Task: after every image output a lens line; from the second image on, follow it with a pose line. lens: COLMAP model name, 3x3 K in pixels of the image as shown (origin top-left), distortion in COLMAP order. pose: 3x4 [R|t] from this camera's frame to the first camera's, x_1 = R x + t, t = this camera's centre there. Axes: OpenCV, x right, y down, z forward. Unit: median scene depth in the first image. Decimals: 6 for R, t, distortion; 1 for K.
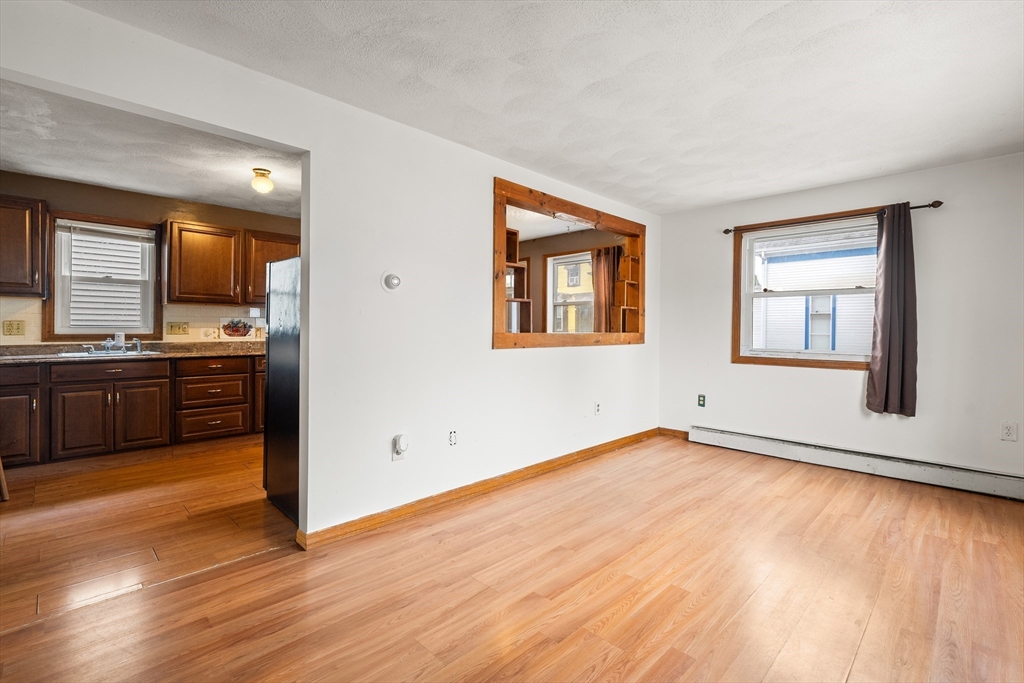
lens RADIAL K [[465.0, 0, 516.6], [0, 465.0, 332.8], [0, 0, 1]] dist [-0.006975, 0.002362]
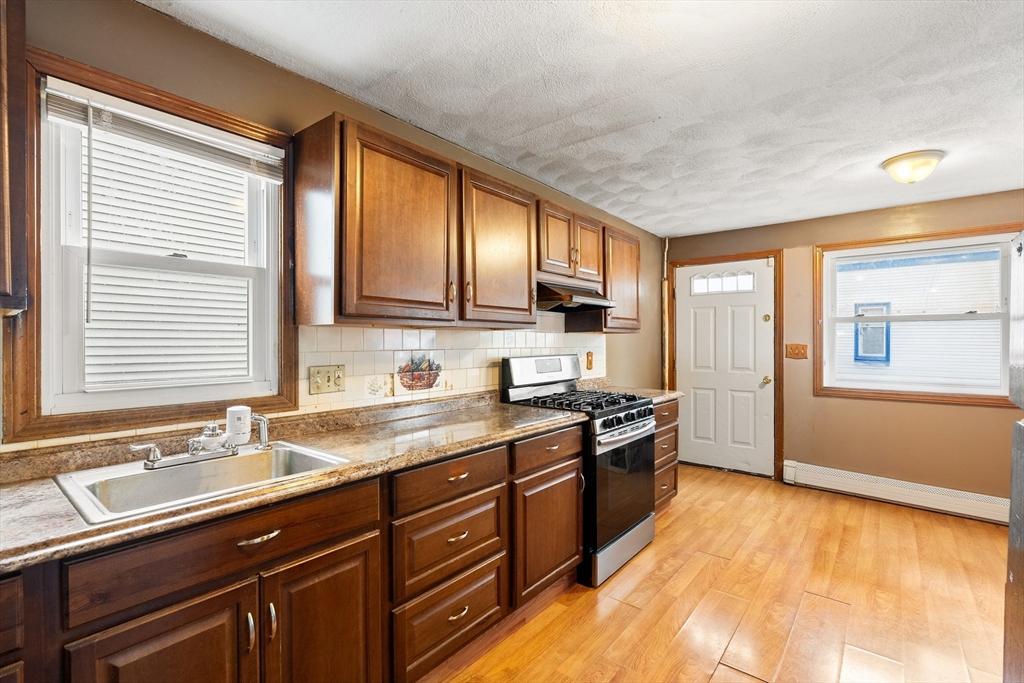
lens RADIAL K [[465.0, 0, 515.0], [0, 465.0, 344.7], [0, 0, 1]] dist [-0.006975, 0.002362]
pose [[0.995222, -0.008291, 0.097290, -0.616994], [0.008524, 0.999962, -0.001972, -0.041569], [-0.097270, 0.002792, 0.995254, 0.565696]]
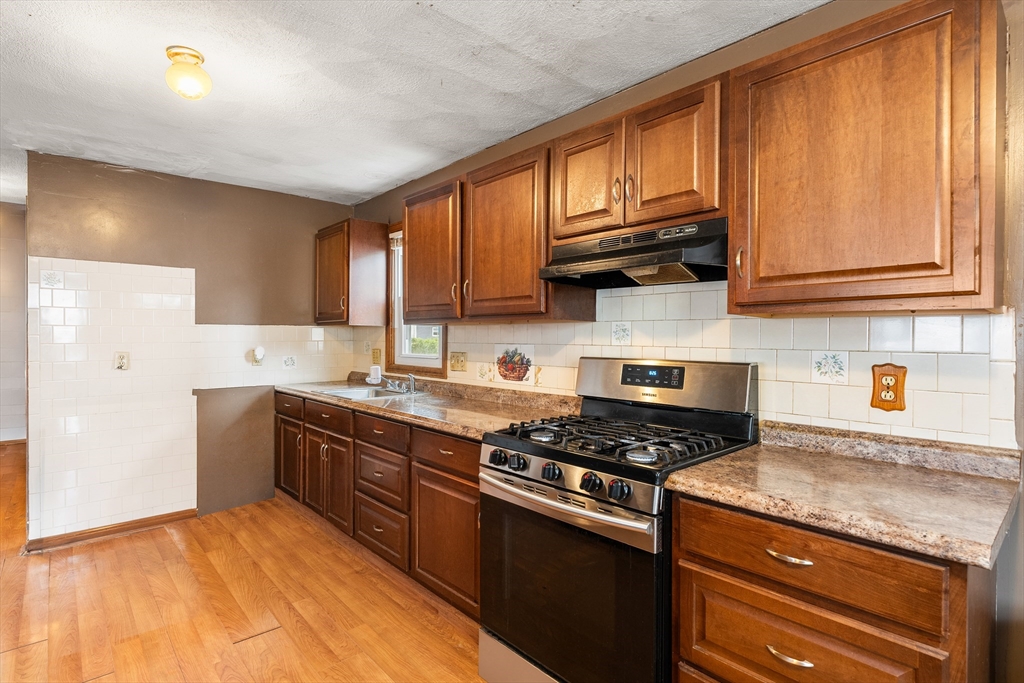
lens RADIAL K [[517.8, 0, 510.6], [0, 517.8, 339.7], [0, 0, 1]] dist [-0.011523, -0.000205]
pose [[-0.072082, -0.002968, -0.997394, -0.020122], [-0.014940, 0.999887, -0.001895, -0.041275], [0.997287, 0.014764, -0.072118, 1.165868]]
